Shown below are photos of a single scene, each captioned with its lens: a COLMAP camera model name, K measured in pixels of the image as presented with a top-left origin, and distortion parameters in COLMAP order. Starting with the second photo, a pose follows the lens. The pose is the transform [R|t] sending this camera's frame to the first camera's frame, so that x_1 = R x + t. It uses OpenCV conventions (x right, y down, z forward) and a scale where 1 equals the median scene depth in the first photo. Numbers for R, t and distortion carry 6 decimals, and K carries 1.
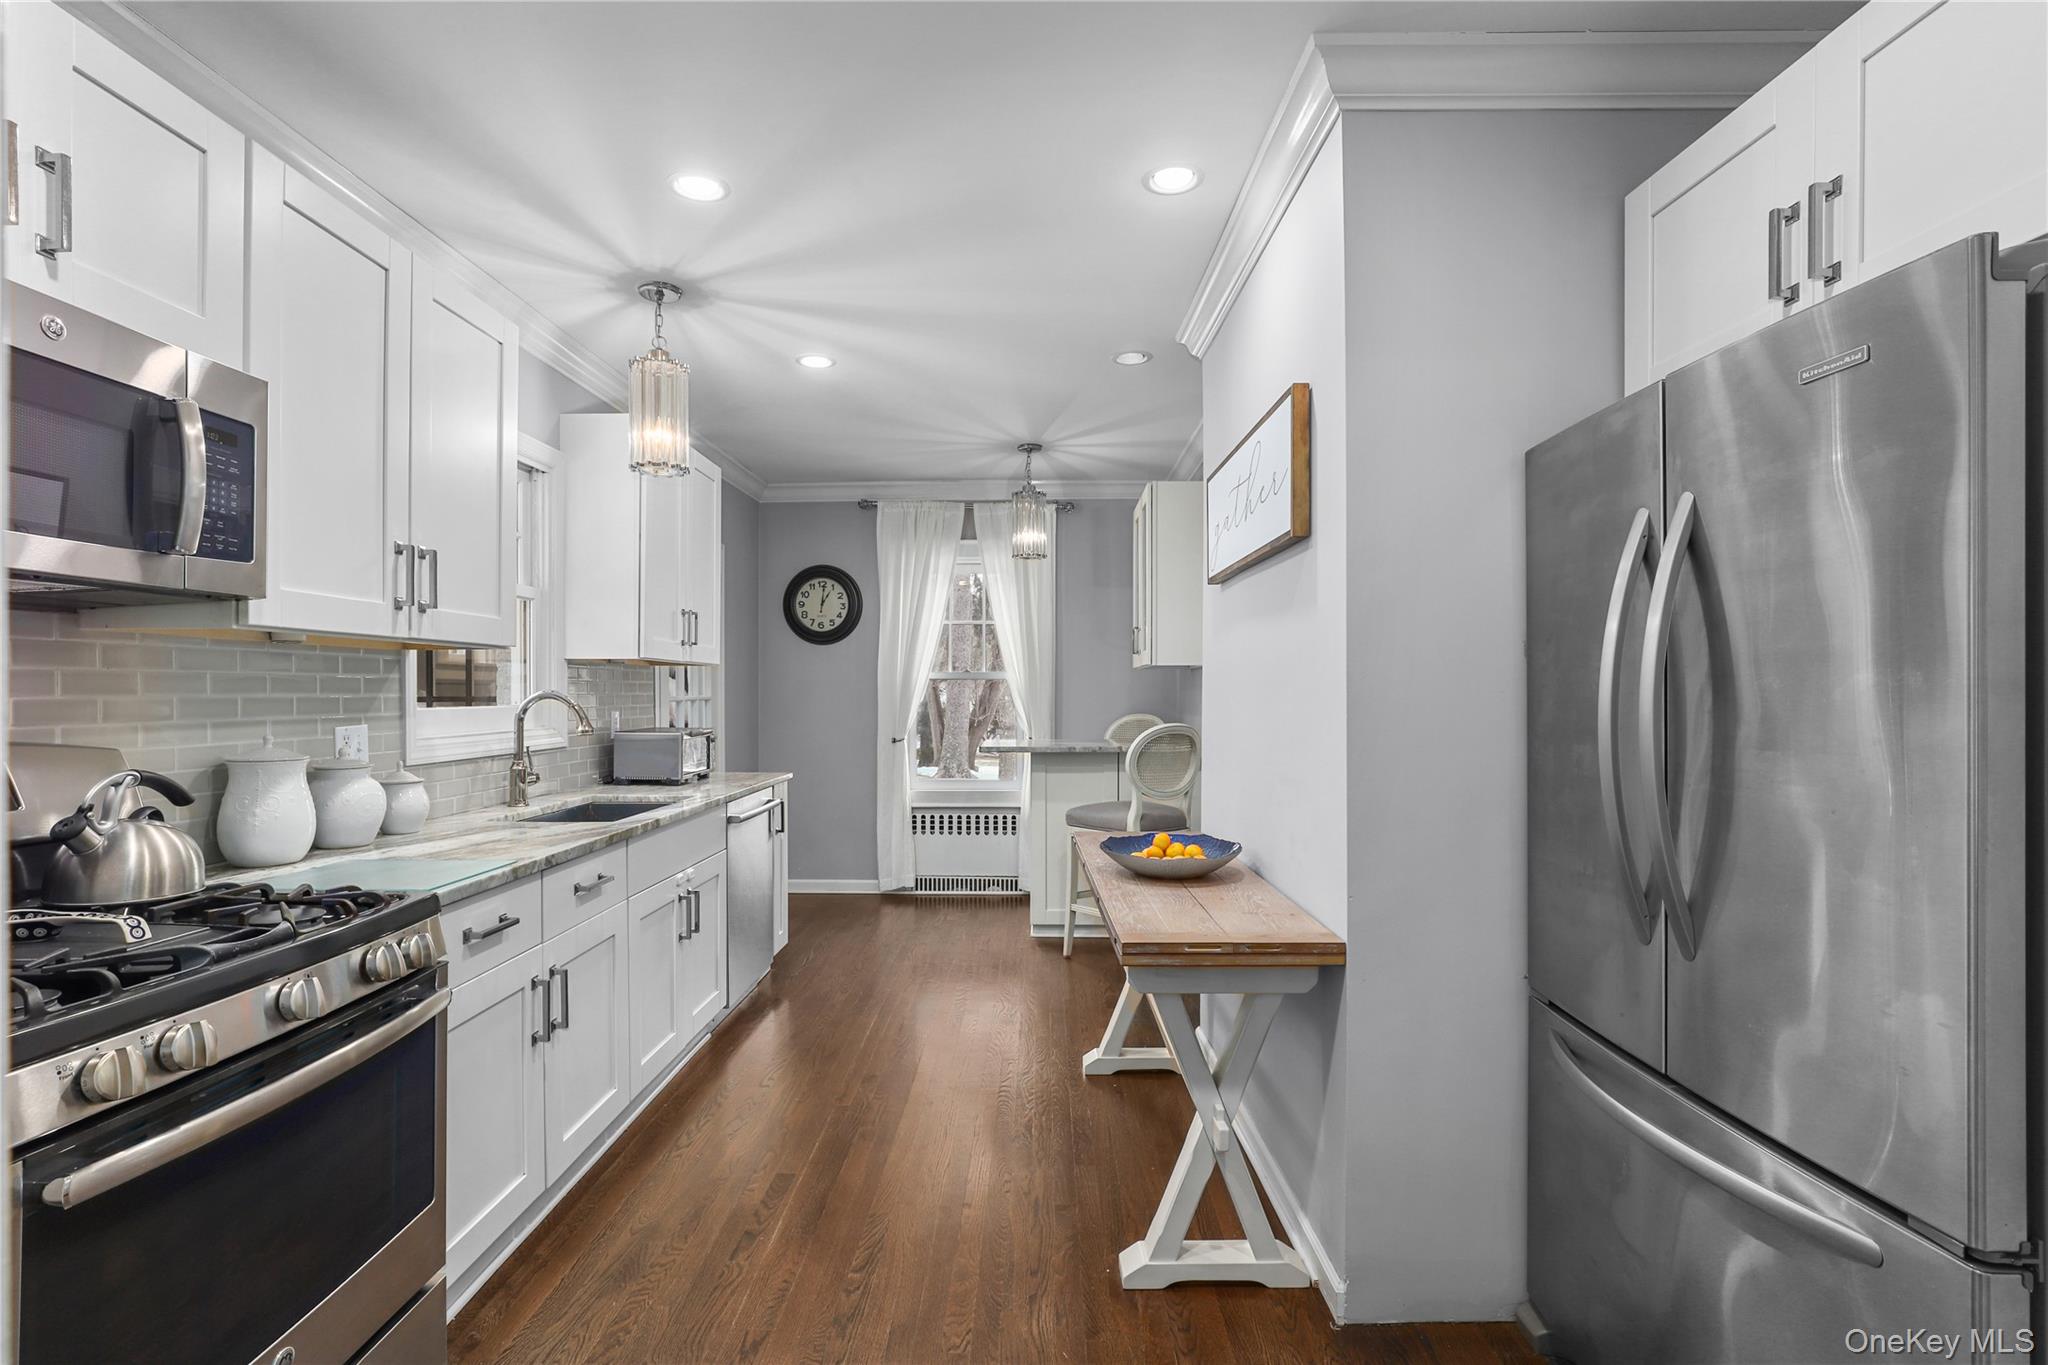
lens RADIAL K [[944.5, 0, 1024.6], [0, 944.5, 689.6], [0, 0, 1]] dist [-0.012594, 0.003552]
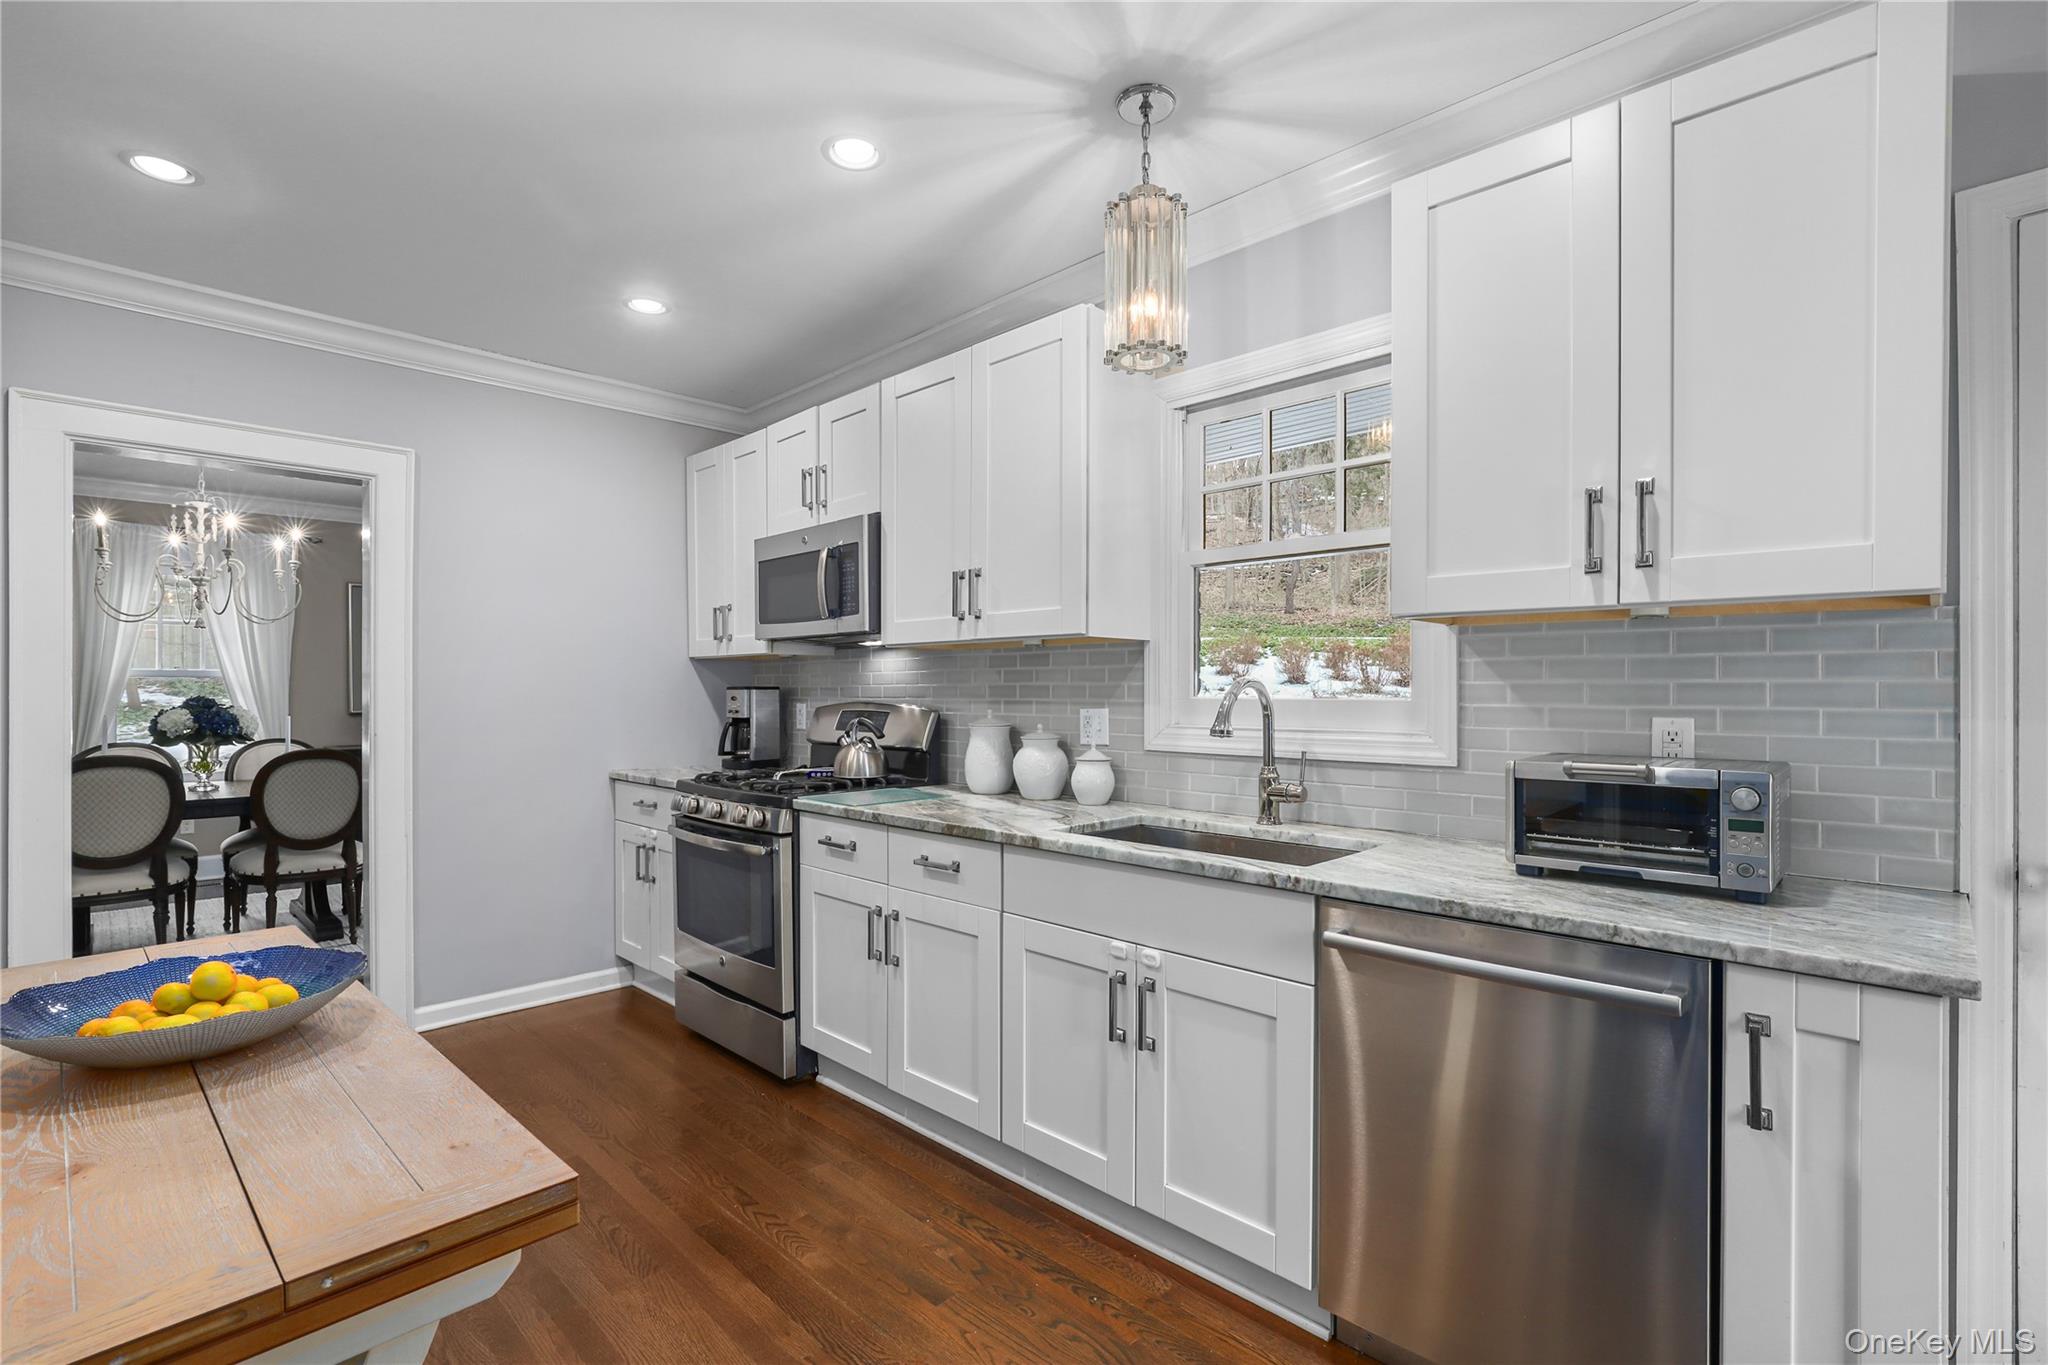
lens RADIAL K [[944.5, 0, 1027.6], [0, 944.5, 683.0], [0, 0, 1]] dist [-0.012594, 0.003552]
pose [[-0.695250, 0.009340, -0.718707, 0.174481], [0.010074, 0.999944, 0.003249, 0.000290], [0.718697, -0.004981, -0.695305, 1.424232]]
